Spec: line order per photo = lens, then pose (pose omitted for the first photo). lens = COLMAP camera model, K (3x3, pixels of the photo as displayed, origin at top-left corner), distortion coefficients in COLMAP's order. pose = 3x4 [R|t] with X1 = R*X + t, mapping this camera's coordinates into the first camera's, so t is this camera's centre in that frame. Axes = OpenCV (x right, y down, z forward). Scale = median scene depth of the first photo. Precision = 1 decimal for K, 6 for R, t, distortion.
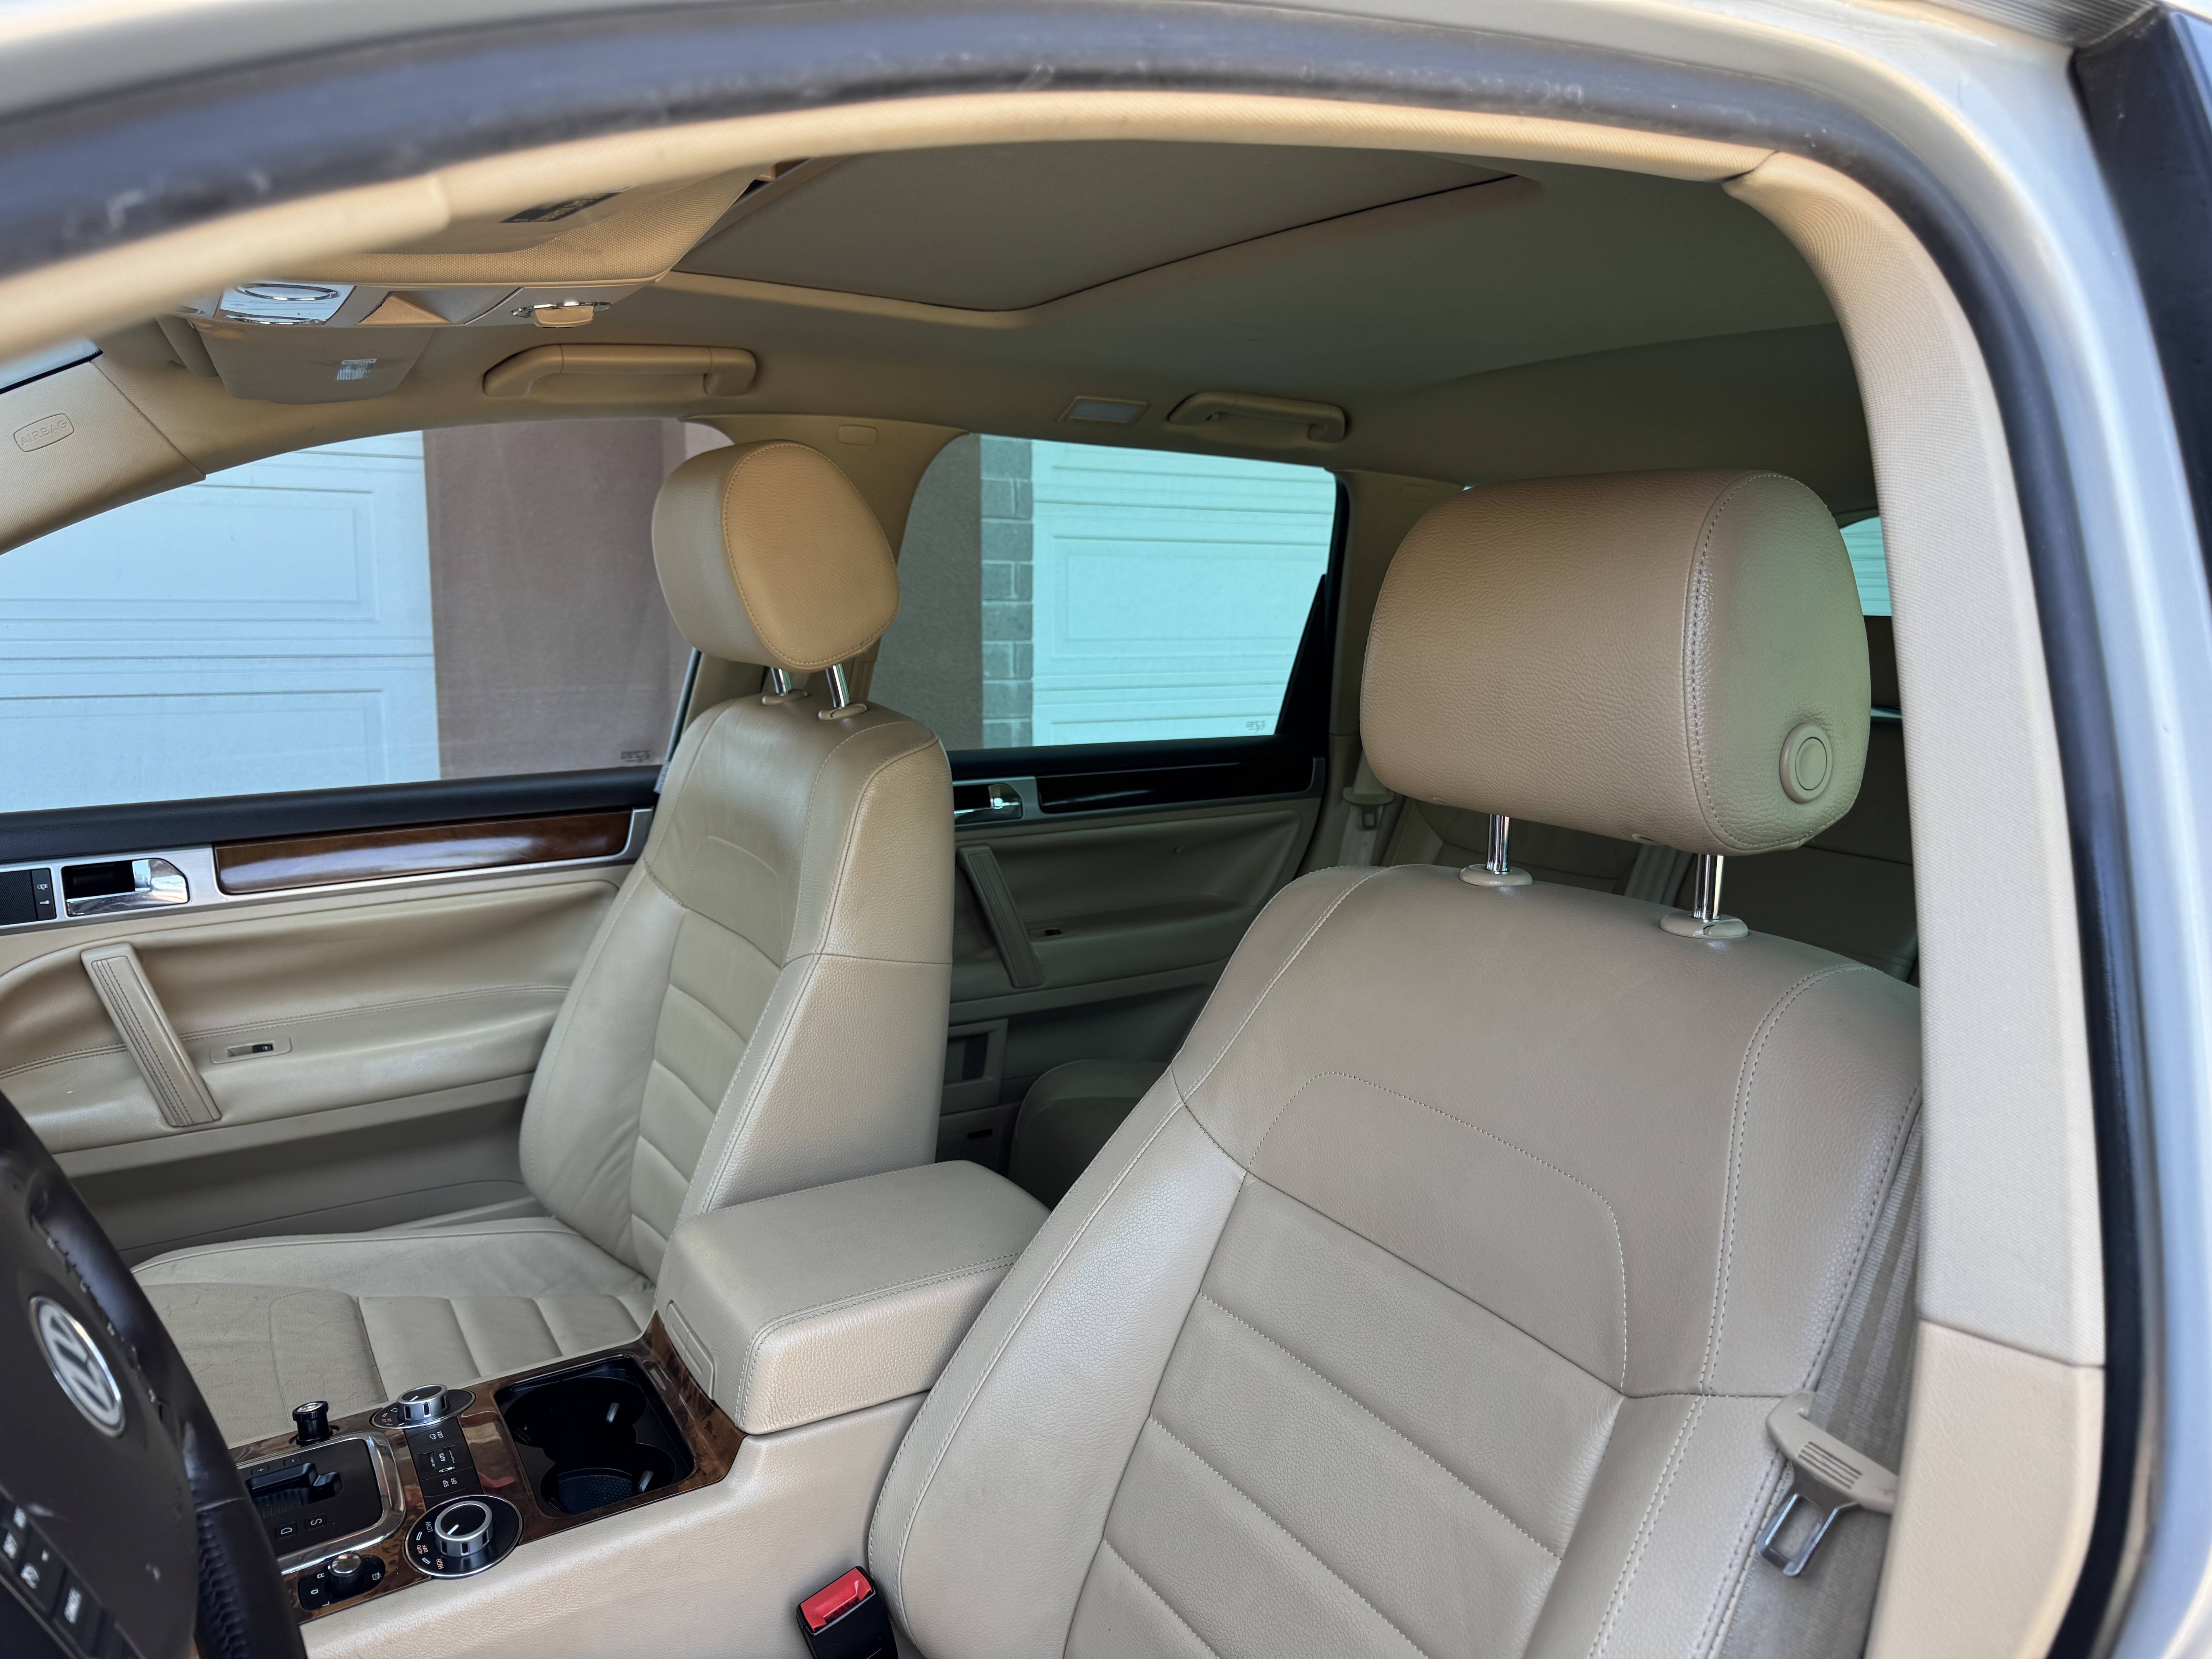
lens RADIAL K [[1569.0, 0, 1111.8], [0, 1569.0, 828.8], [0, 0, 1]] dist [0.033866, -0.043245]
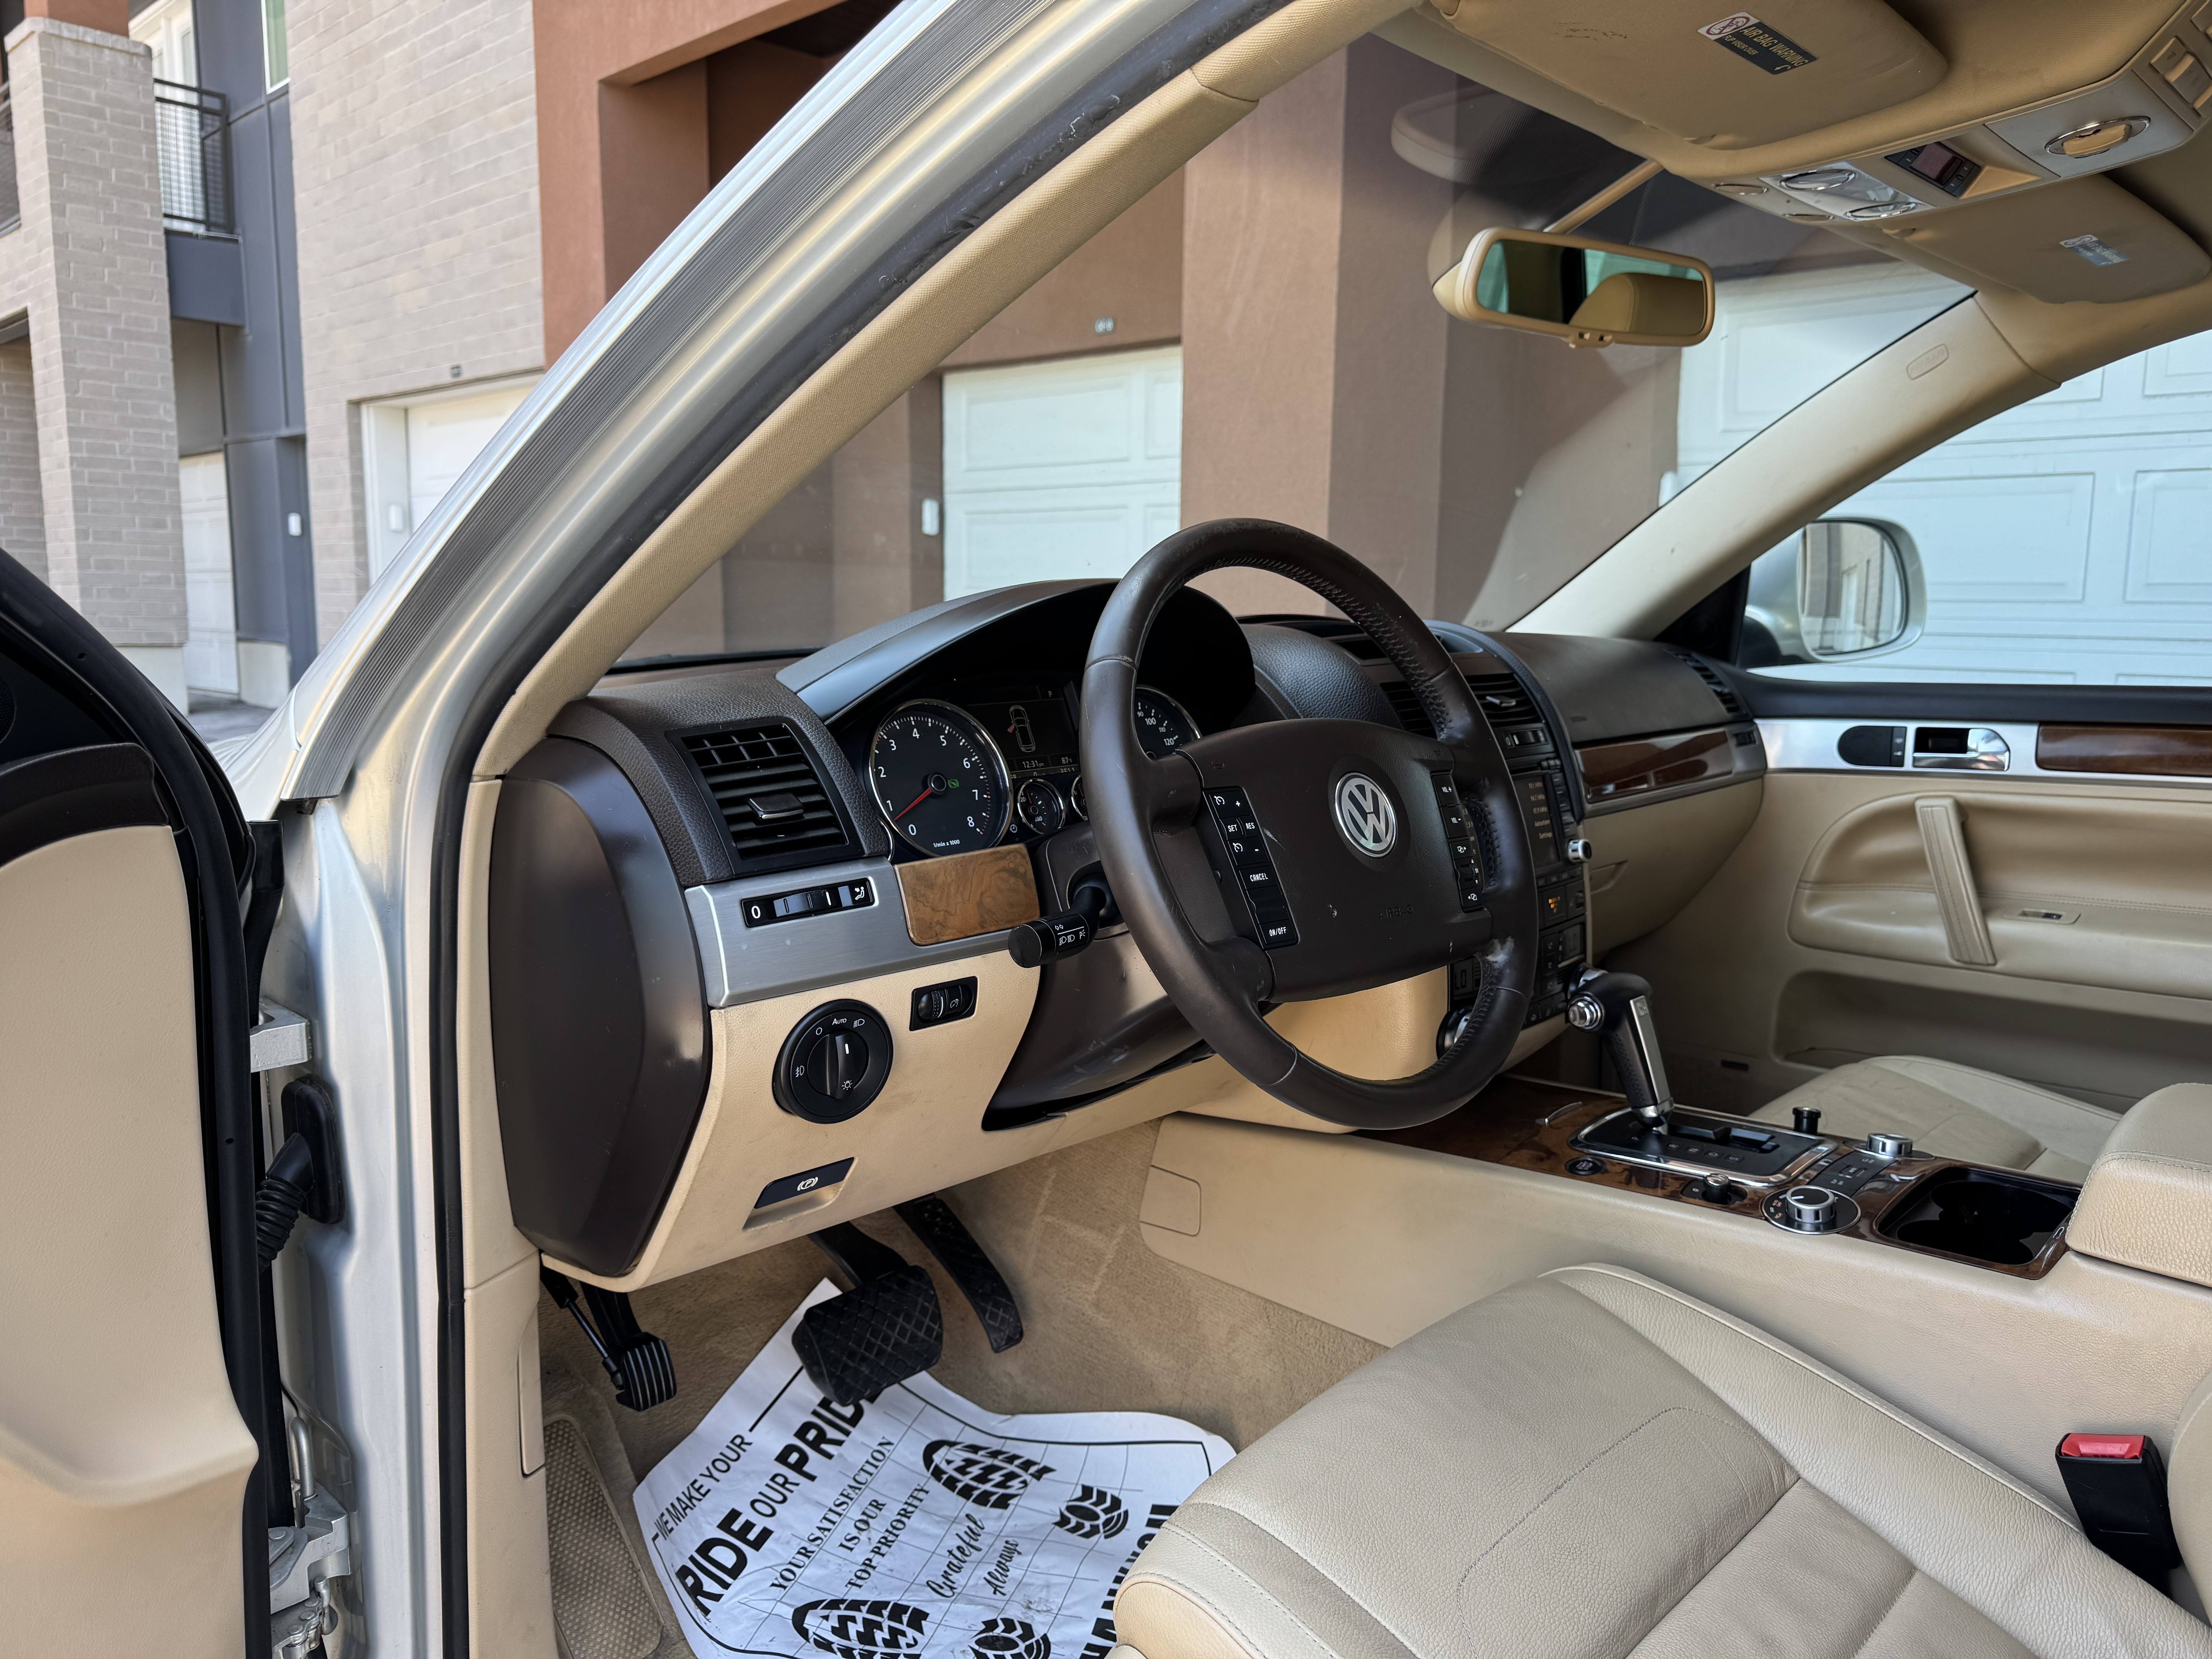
lens RADIAL K [[1569.0, 0, 1121.1], [0, 1569.0, 822.8], [0, 0, 1]] dist [0.033866, -0.043245]
pose [[0.256166, 0.121433, -0.958975, 0.347987], [-0.152077, 0.984786, 0.084078, 0.085725], [0.954595, 0.124301, 0.270736, 0.090134]]
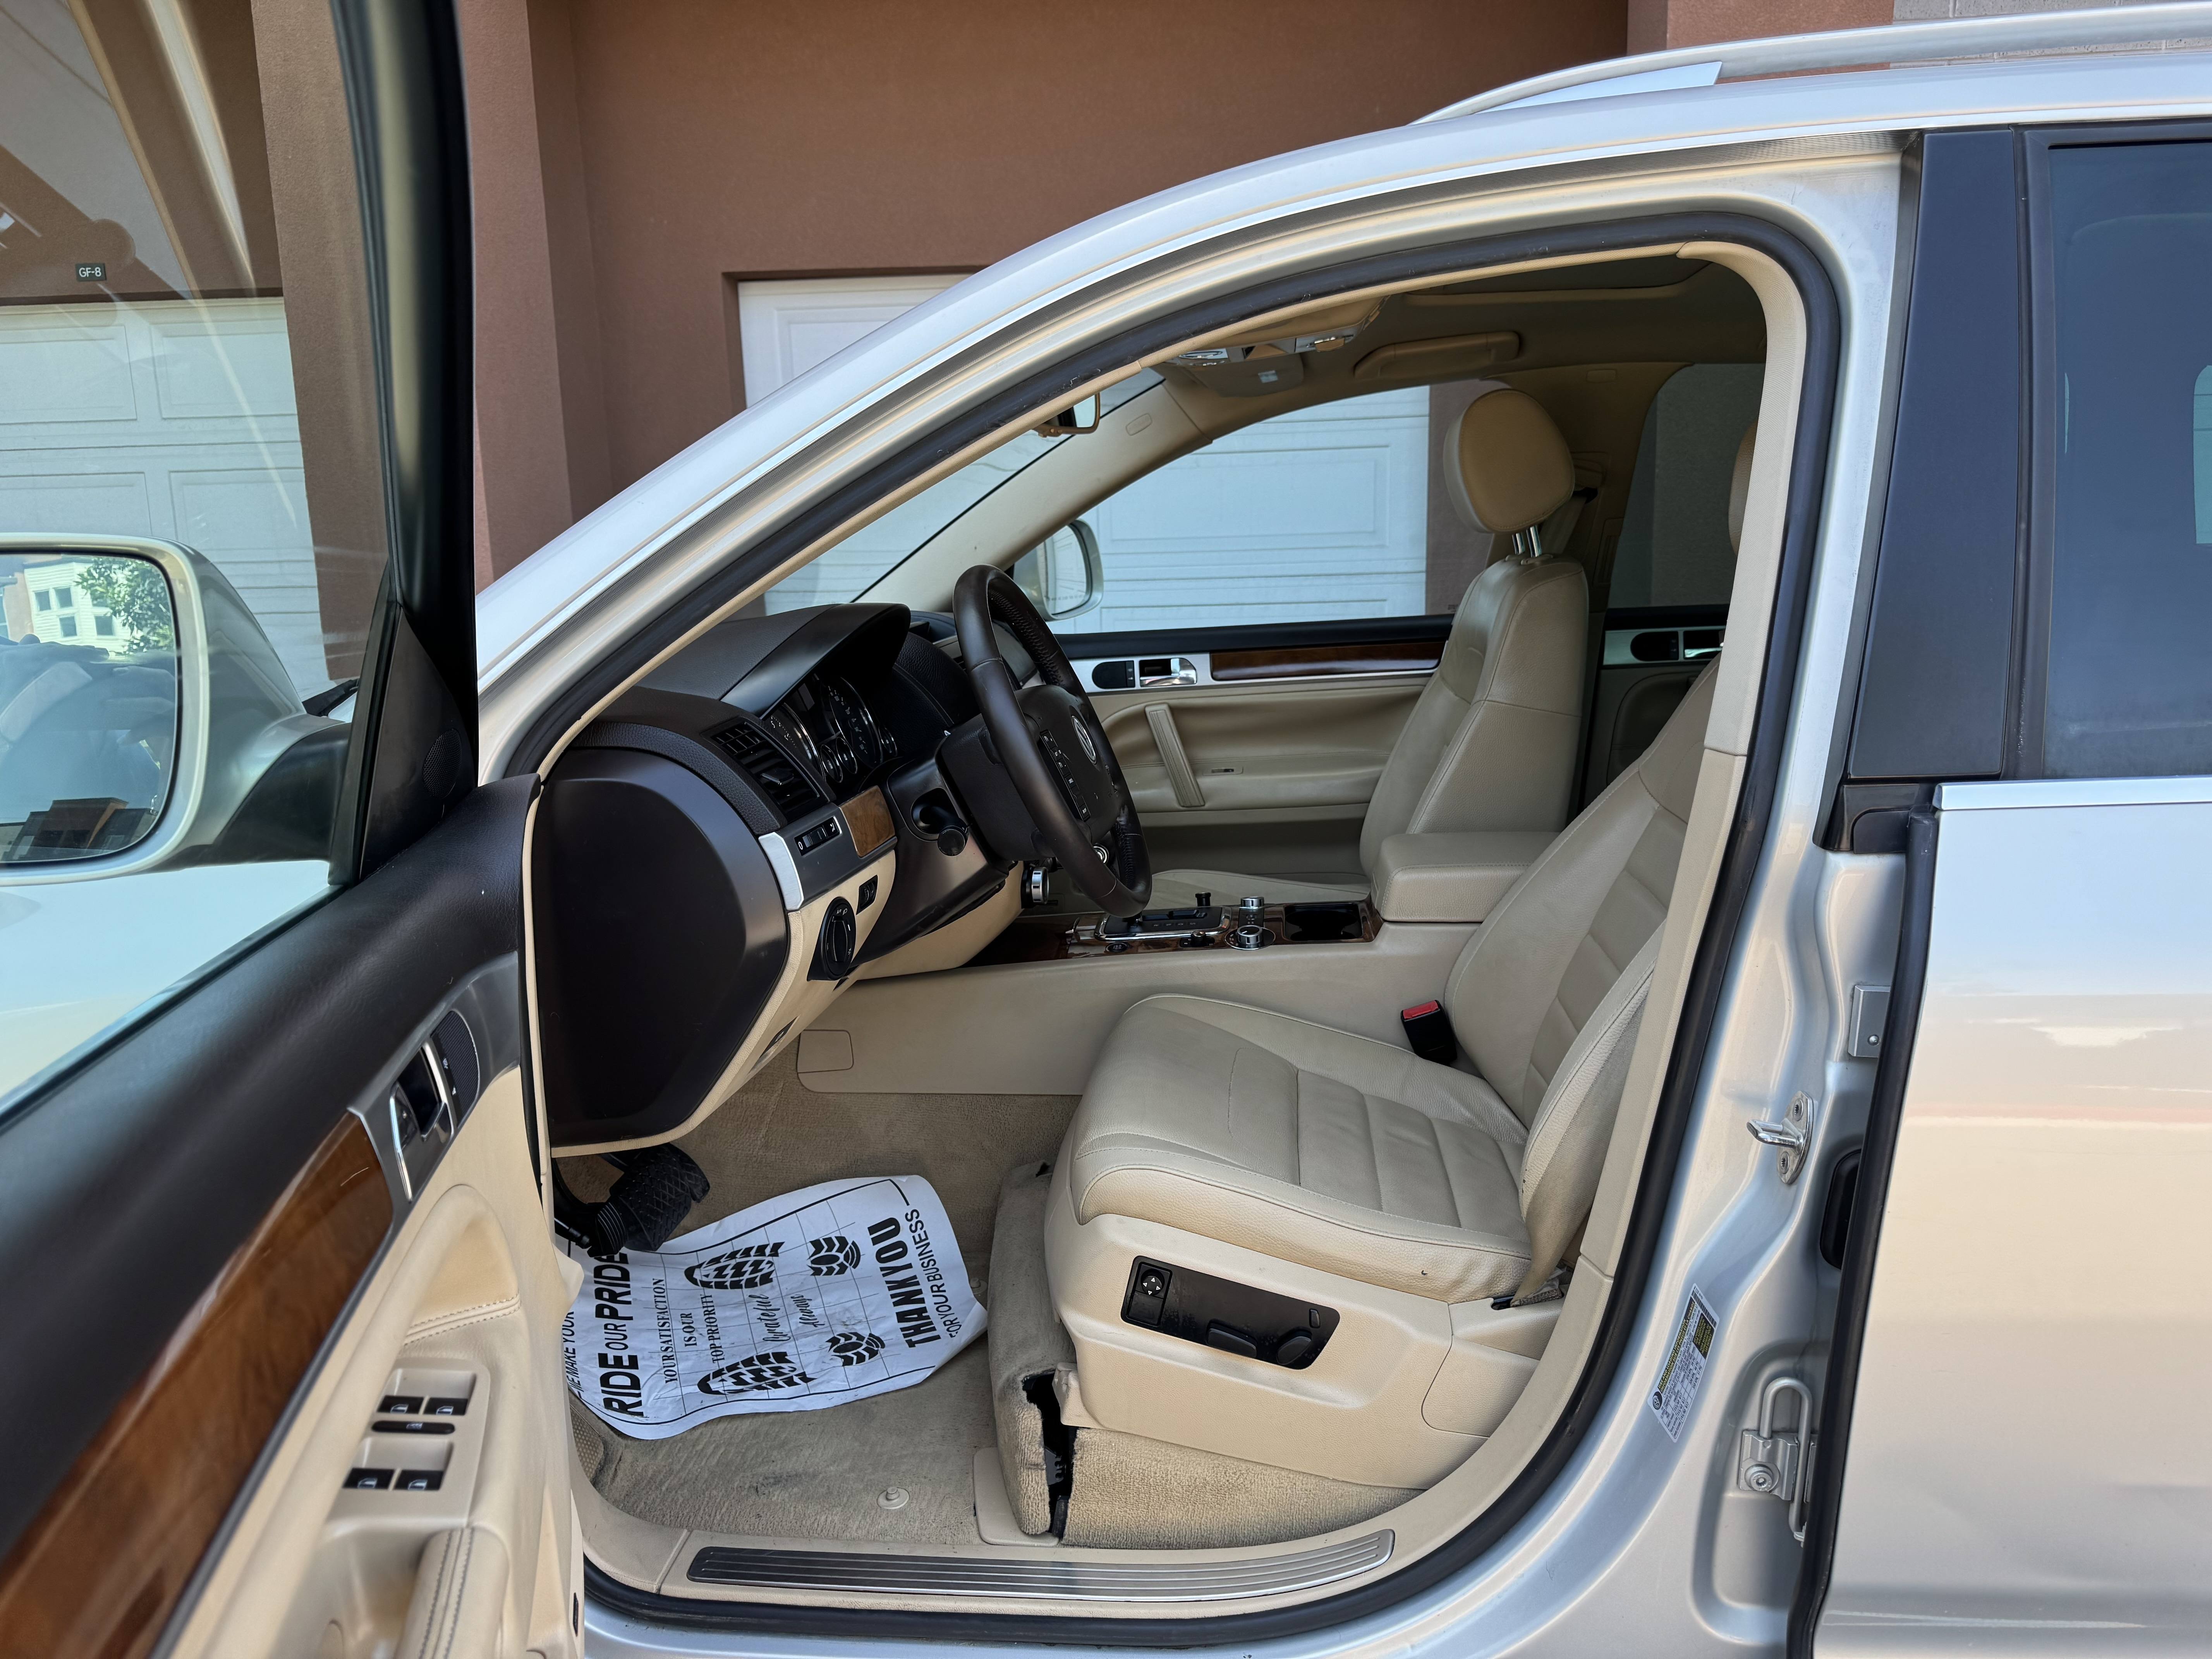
lens RADIAL K [[1569.0, 0, 1092.7], [0, 1569.0, 820.1], [0, 0, 1]] dist [0.033866, -0.043245]
pose [[0.786689, 0.068144, -0.613577, 0.430716], [-0.049611, 0.997653, 0.047192, 0.124626], [0.615352, -0.006685, 0.788224, -0.481954]]
